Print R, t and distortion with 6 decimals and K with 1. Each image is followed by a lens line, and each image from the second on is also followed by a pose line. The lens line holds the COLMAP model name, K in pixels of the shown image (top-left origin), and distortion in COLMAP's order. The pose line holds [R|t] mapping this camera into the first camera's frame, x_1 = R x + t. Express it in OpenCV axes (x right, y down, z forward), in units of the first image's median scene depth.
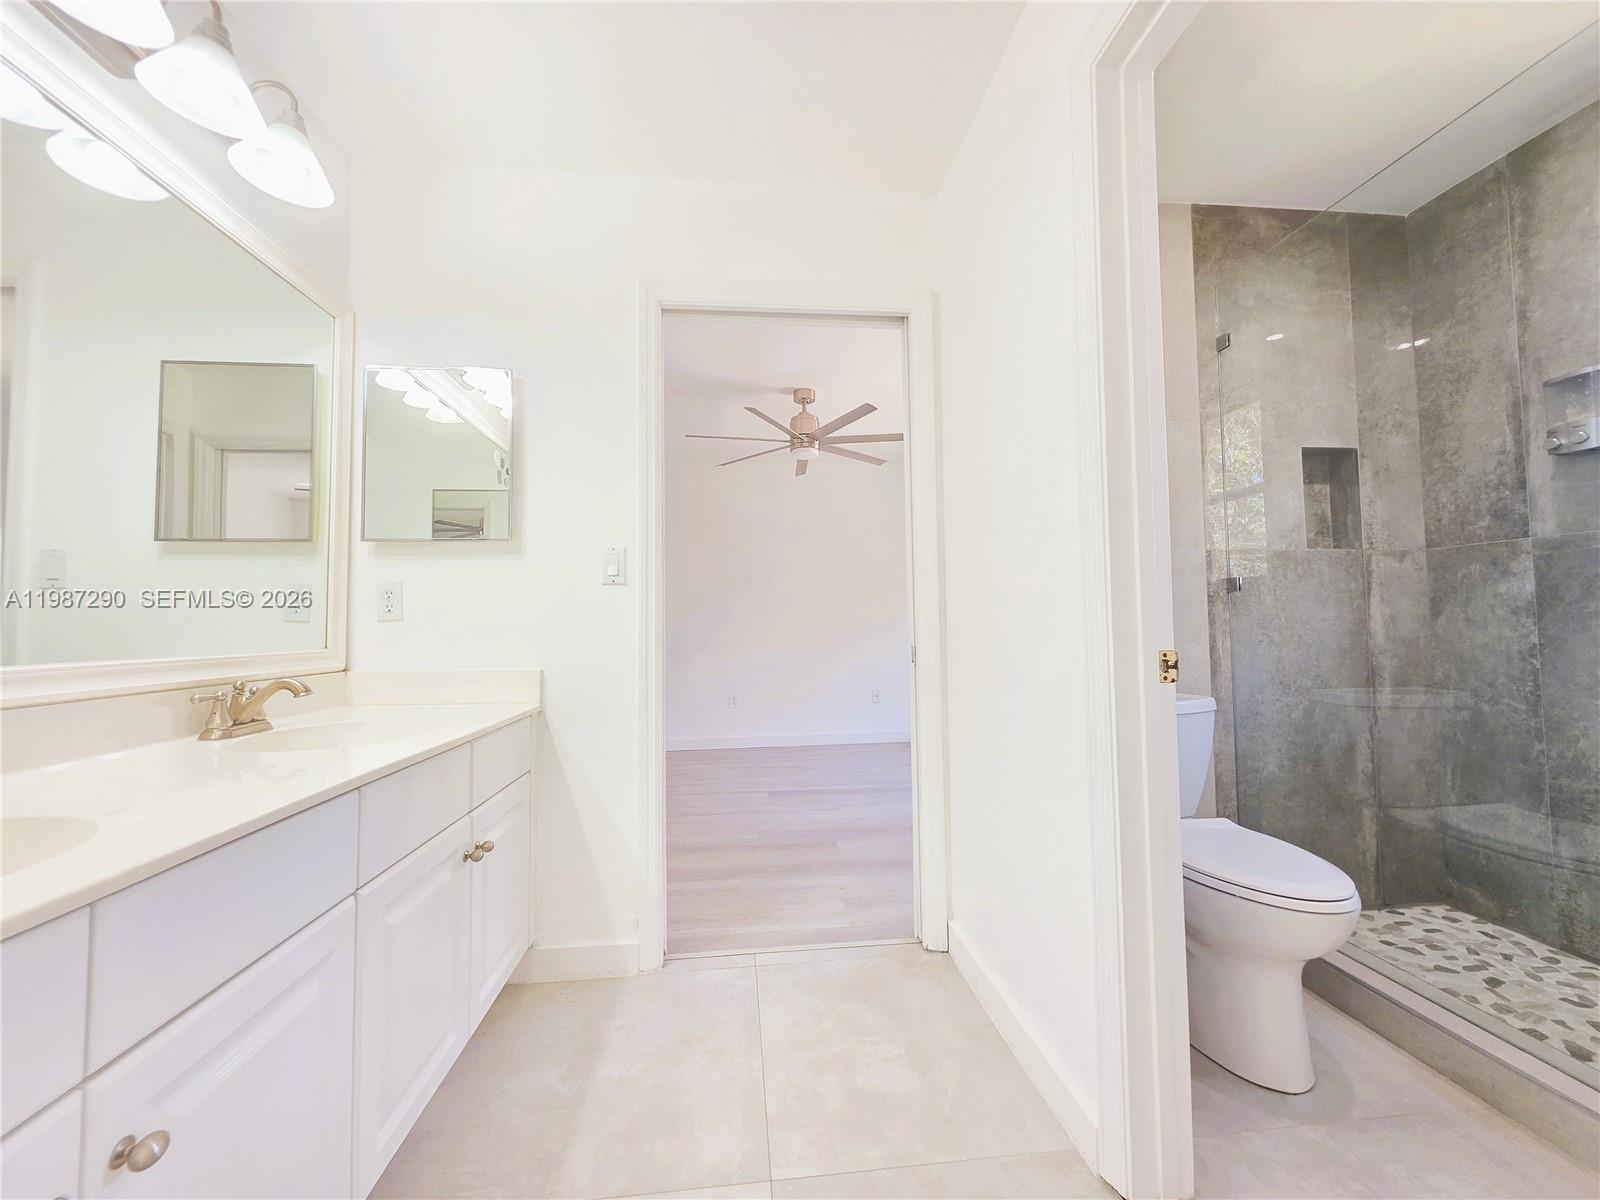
lens RADIAL K [[643.6, 0, 800.4], [0, 643.6, 597.0], [0, 0, 1]] dist [0.000779, 0.000050]
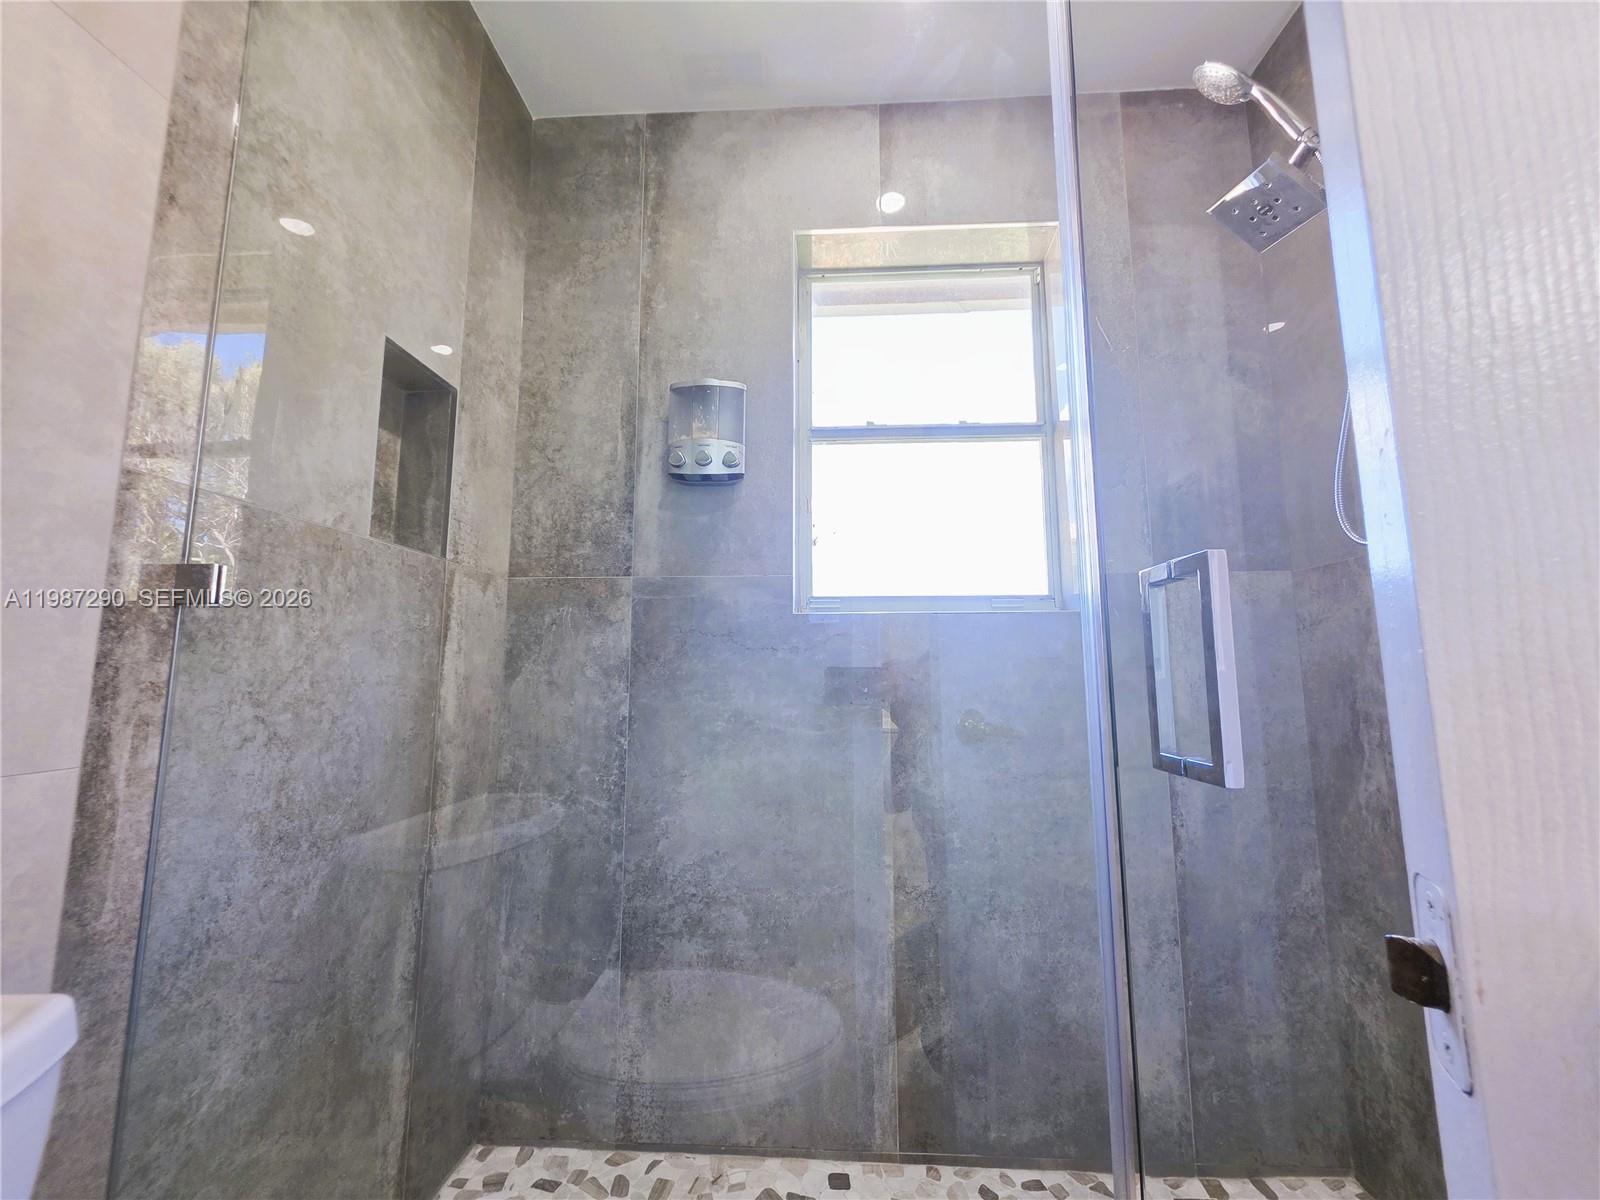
lens RADIAL K [[643.6, 0, 801.1], [0, 643.6, 594.2], [0, 0, 1]] dist [0.000779, 0.000050]
pose [[0.160167, 0.135341, 0.977767, 0.379322], [-0.044722, 0.990533, -0.129783, 0.017611], [-0.986076, -0.022940, 0.164704, 0.613225]]
